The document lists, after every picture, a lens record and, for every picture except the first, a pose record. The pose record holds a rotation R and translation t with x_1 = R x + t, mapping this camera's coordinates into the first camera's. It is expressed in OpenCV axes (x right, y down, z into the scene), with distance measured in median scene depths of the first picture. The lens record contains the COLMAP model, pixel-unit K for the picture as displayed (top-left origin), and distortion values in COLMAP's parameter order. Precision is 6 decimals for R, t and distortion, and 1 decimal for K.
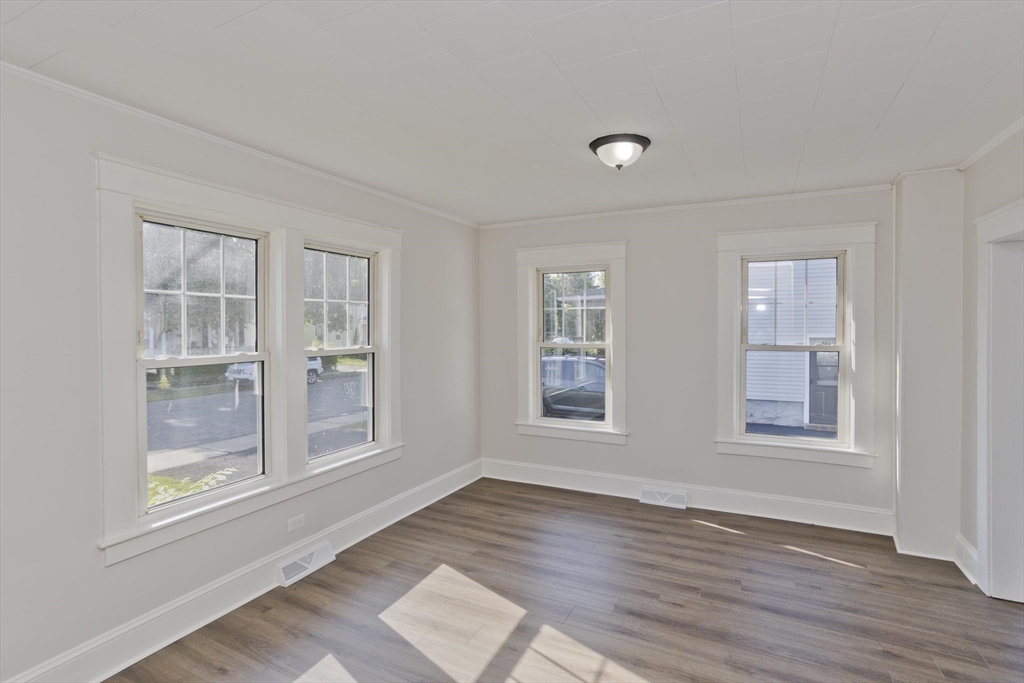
lens RADIAL K [[496.5, 0, 512.0], [0, 496.5, 341.5], [0, 0, 1]] dist [-0.000461, 0.000303]
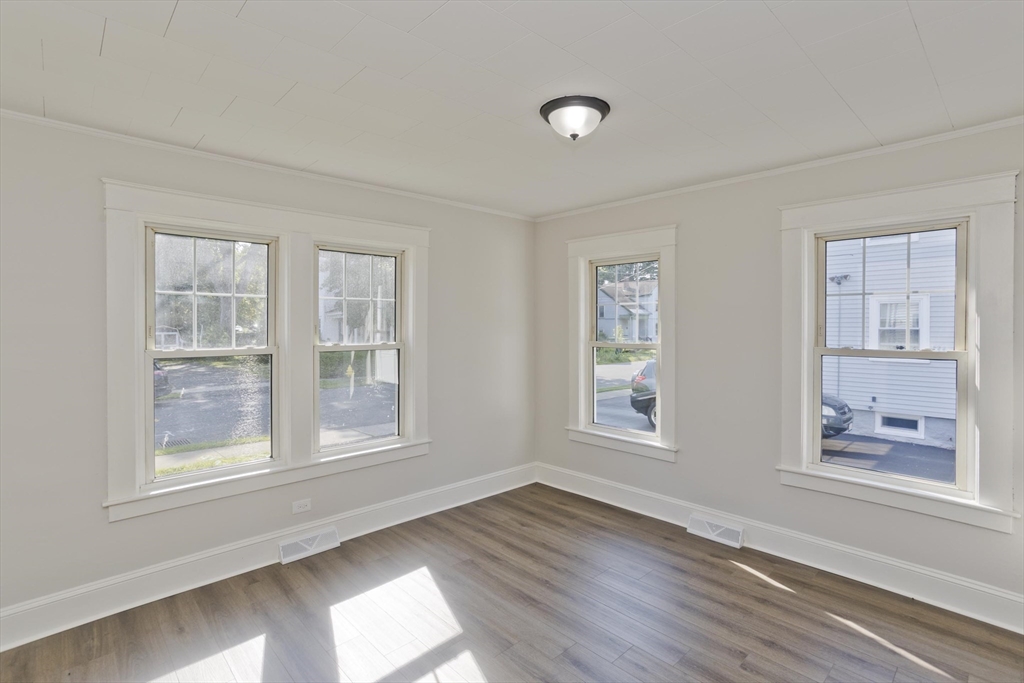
lens RADIAL K [[495.7, 0, 513.1], [0, 495.7, 335.4], [0, 0, 1]] dist [-0.002887, 0.001748]
pose [[0.941232, 0.010031, -0.337613, 0.301315], [-0.012876, 0.999898, -0.006189, -0.002164], [0.337516, 0.010173, 0.941265, 0.121576]]
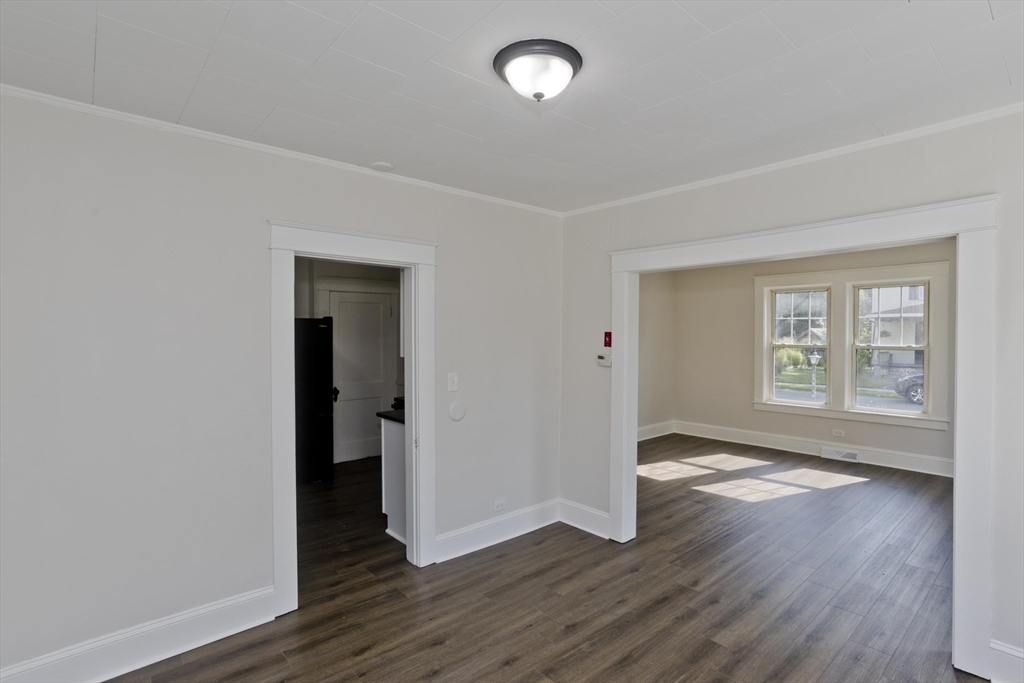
lens RADIAL K [[496.5, 0, 512.0], [0, 496.5, 341.5], [0, 0, 1]] dist [-0.000461, 0.000303]
pose [[-0.373923, 0.021503, -0.927210, 1.569547], [-0.024734, 0.999144, 0.033146, -0.021467], [0.927130, 0.035328, -0.373072, 0.450111]]
